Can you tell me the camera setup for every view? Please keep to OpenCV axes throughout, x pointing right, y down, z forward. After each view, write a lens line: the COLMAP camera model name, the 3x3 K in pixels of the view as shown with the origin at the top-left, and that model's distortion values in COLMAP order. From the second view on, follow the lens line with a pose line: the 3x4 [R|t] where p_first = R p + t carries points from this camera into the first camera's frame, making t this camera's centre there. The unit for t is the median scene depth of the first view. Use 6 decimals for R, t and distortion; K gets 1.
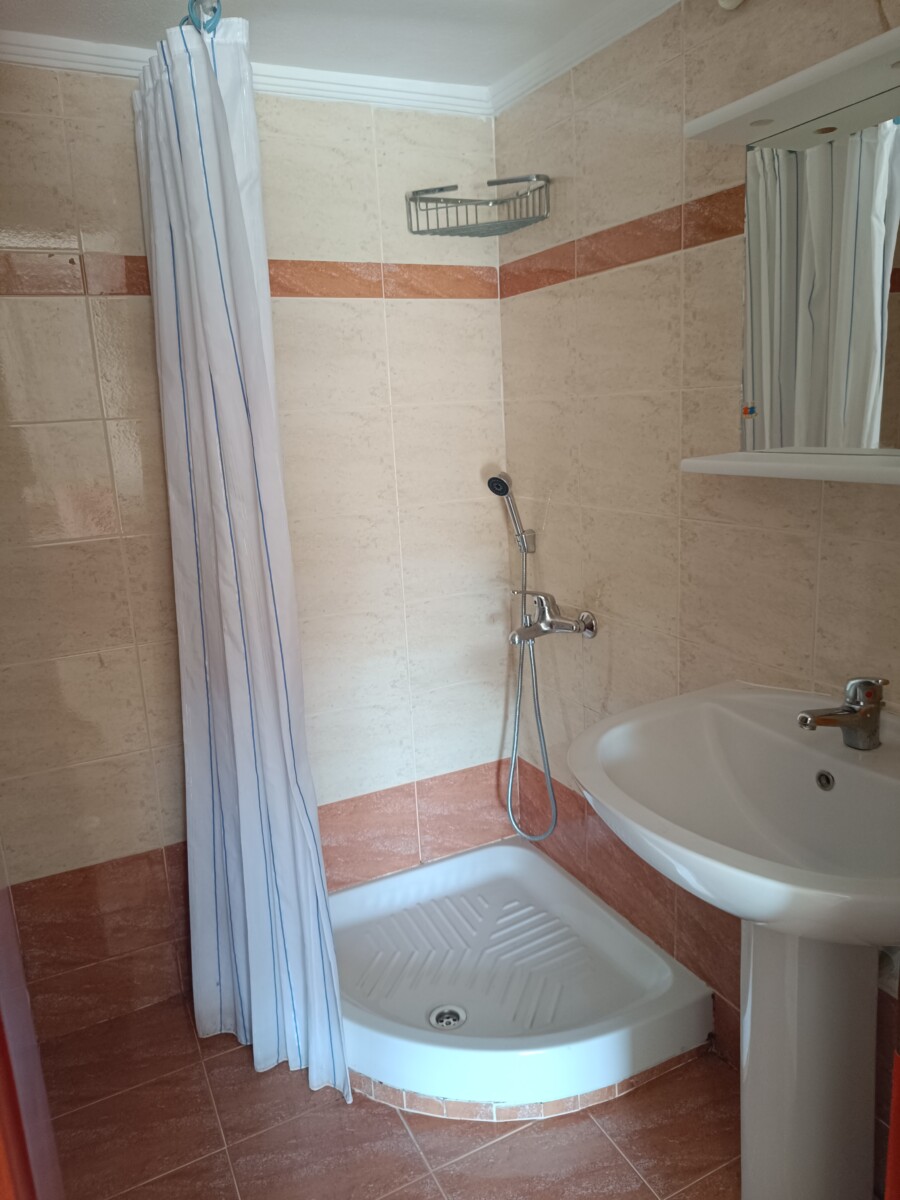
lens RADIAL K [[831.0, 0, 450.0], [0, 831.0, 600.0], [0, 0, 1]] dist [0.037178, -0.040161]
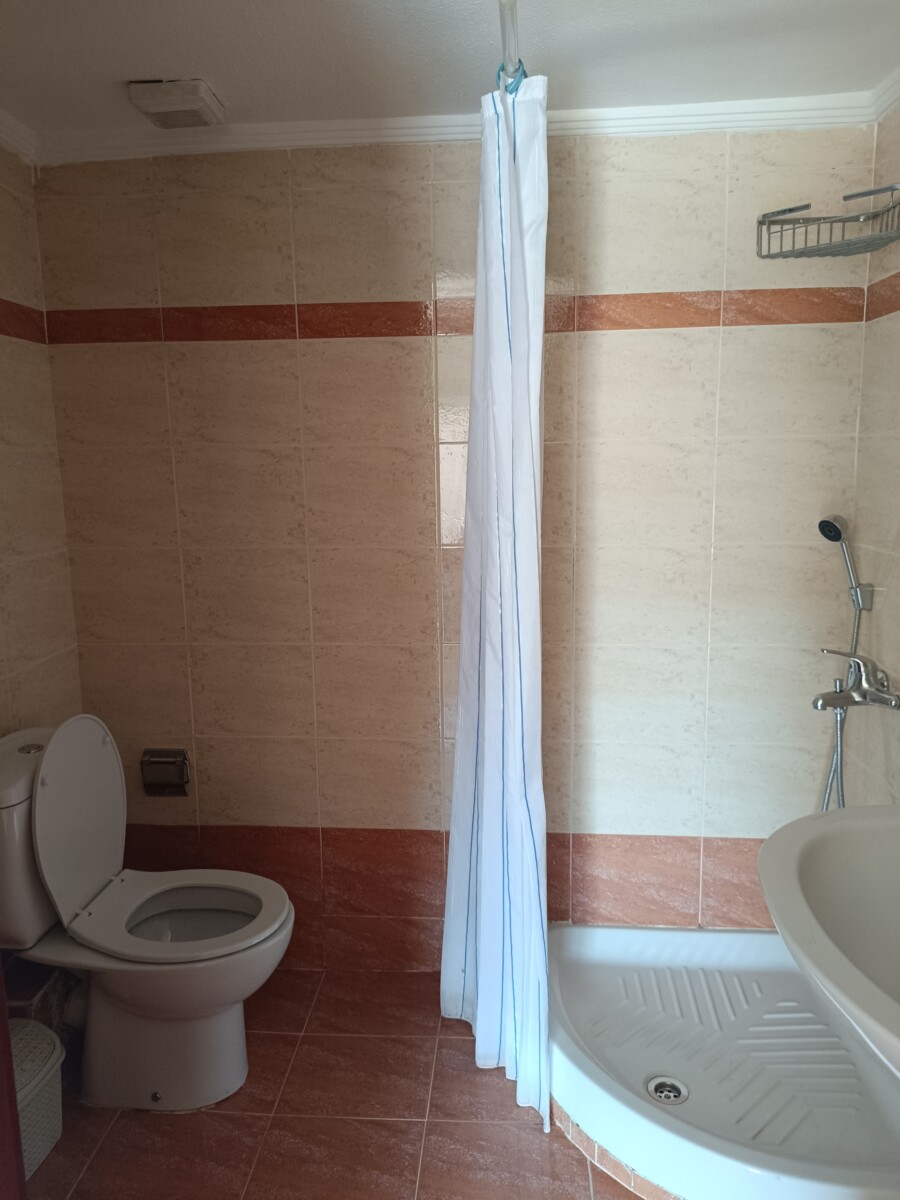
lens RADIAL K [[832.2, 0, 450.6], [0, 832.2, 598.7], [0, 0, 1]] dist [0.050306, -0.065185]
pose [[0.863678, 0.126196, -0.487991, 0.165133], [-0.144175, 0.989552, 0.000731, -0.007641], [0.482985, 0.069724, 0.872848, 0.029527]]
